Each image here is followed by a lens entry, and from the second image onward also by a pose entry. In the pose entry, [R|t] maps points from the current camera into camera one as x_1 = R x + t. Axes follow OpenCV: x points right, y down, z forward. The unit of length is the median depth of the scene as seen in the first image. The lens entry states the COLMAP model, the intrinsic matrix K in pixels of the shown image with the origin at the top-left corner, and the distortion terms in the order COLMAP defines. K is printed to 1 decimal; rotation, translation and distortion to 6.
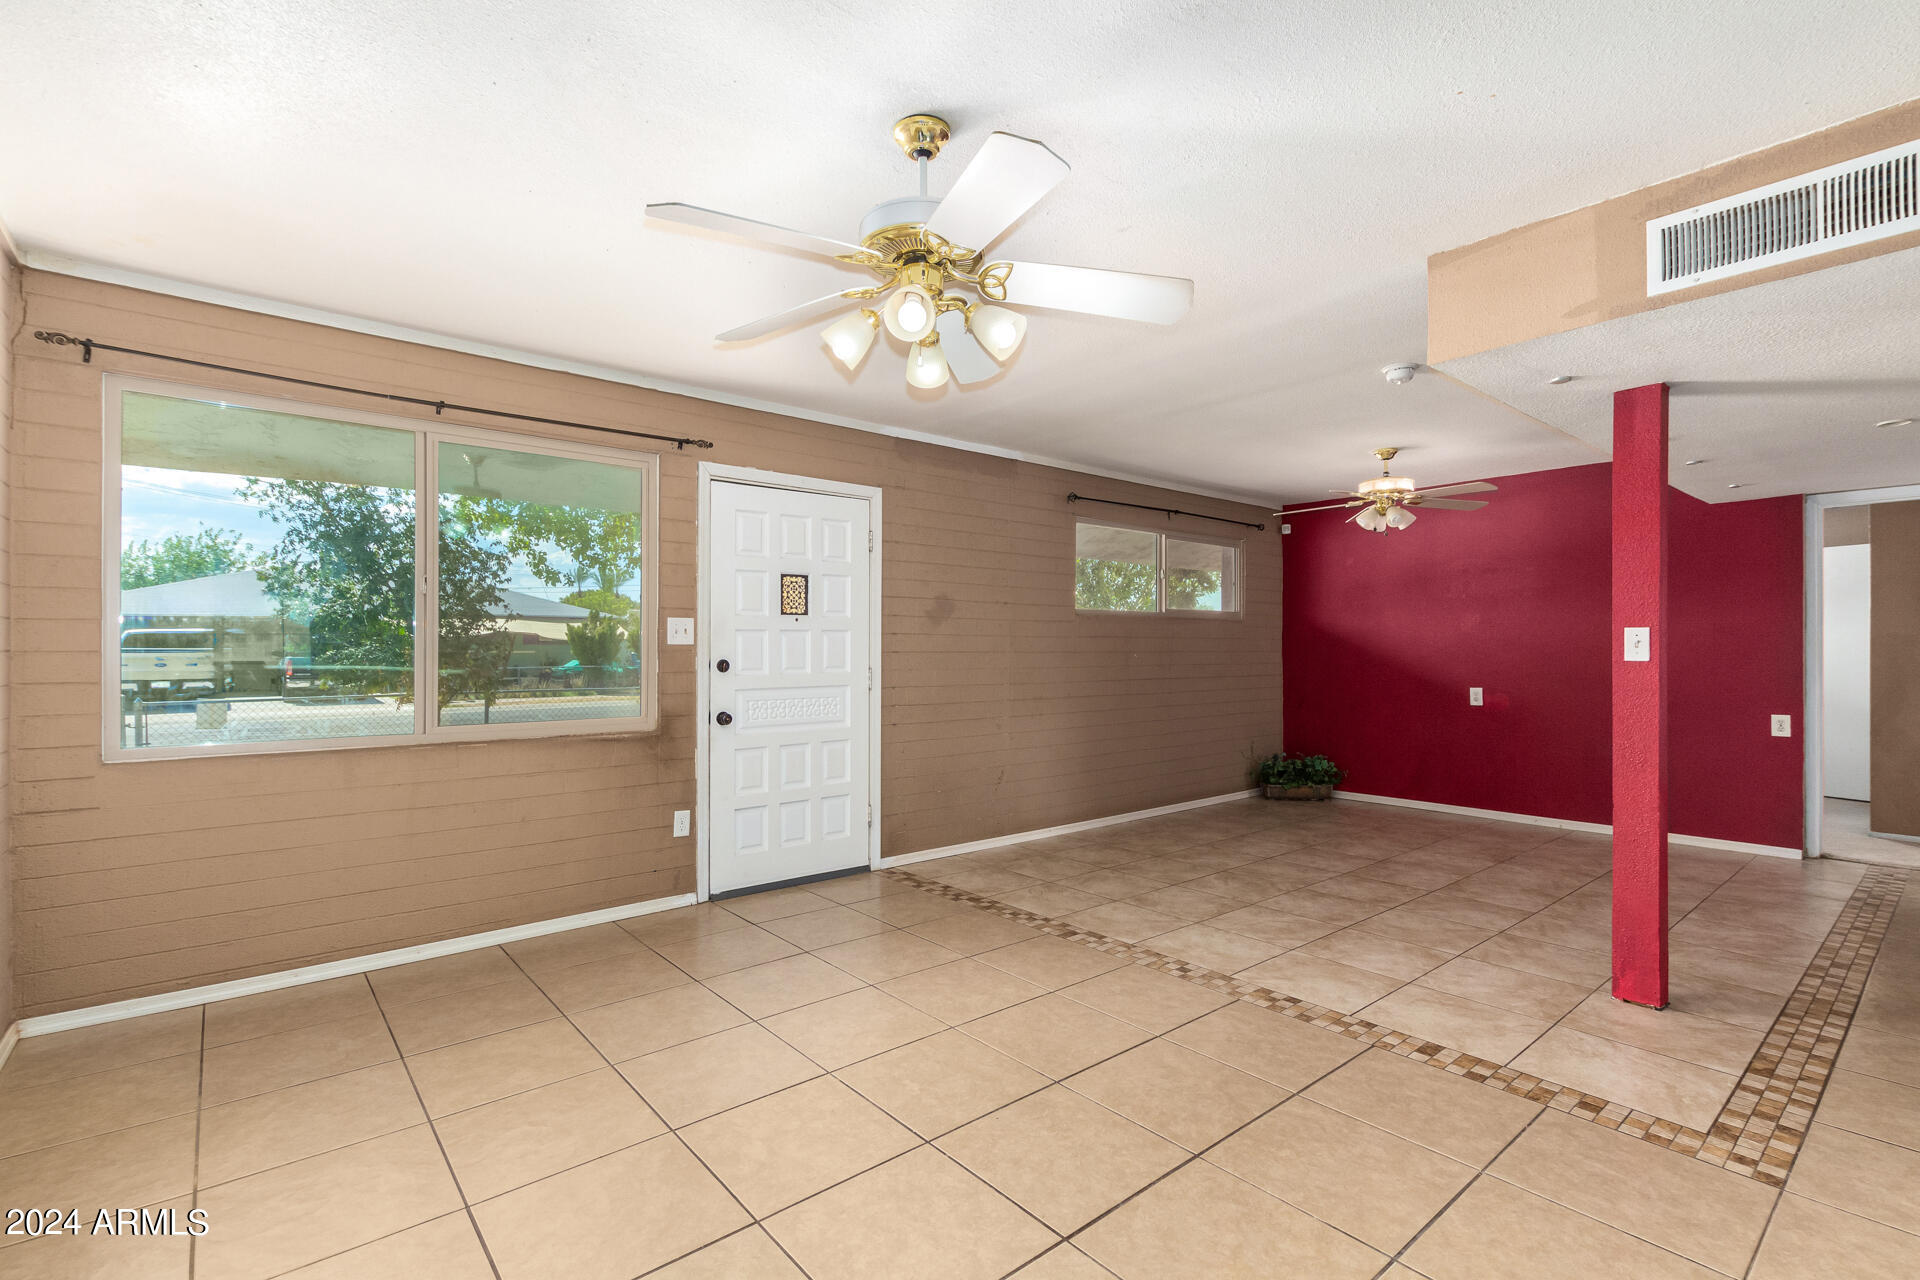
lens RADIAL K [[878.3, 0, 958.6], [0, 878.3, 642.2], [0, 0, 1]] dist [0.000925, -0.001041]
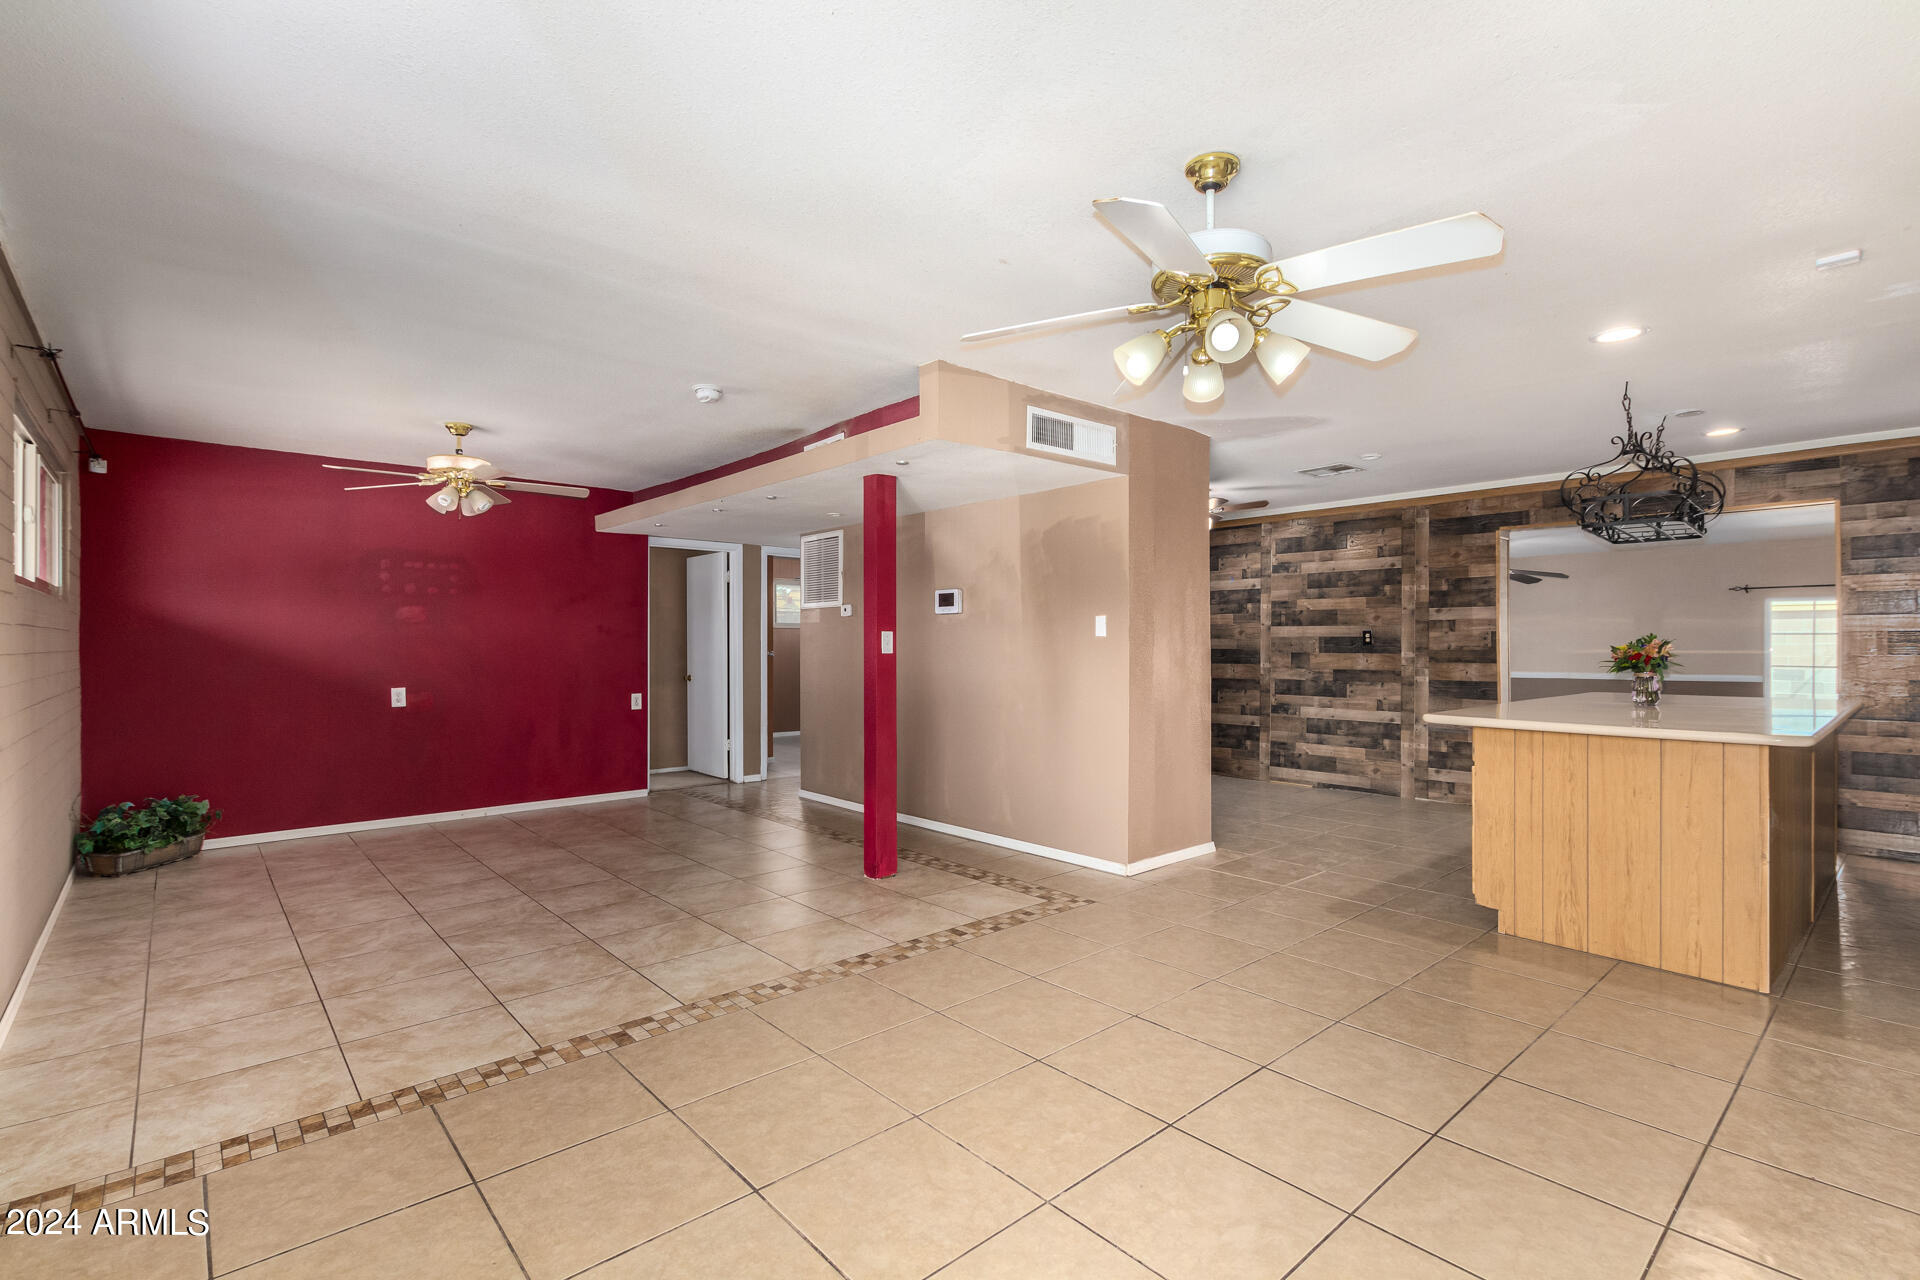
lens RADIAL K [[878.3, 0, 958.6], [0, 878.3, 642.2], [0, 0, 1]] dist [0.000925, -0.001041]
pose [[-0.032621, 0.000458, 0.999468, -0.611088], [-0.005384, 0.999985, -0.000634, 0.001423], [-0.999453, -0.005402, -0.032618, 0.739550]]
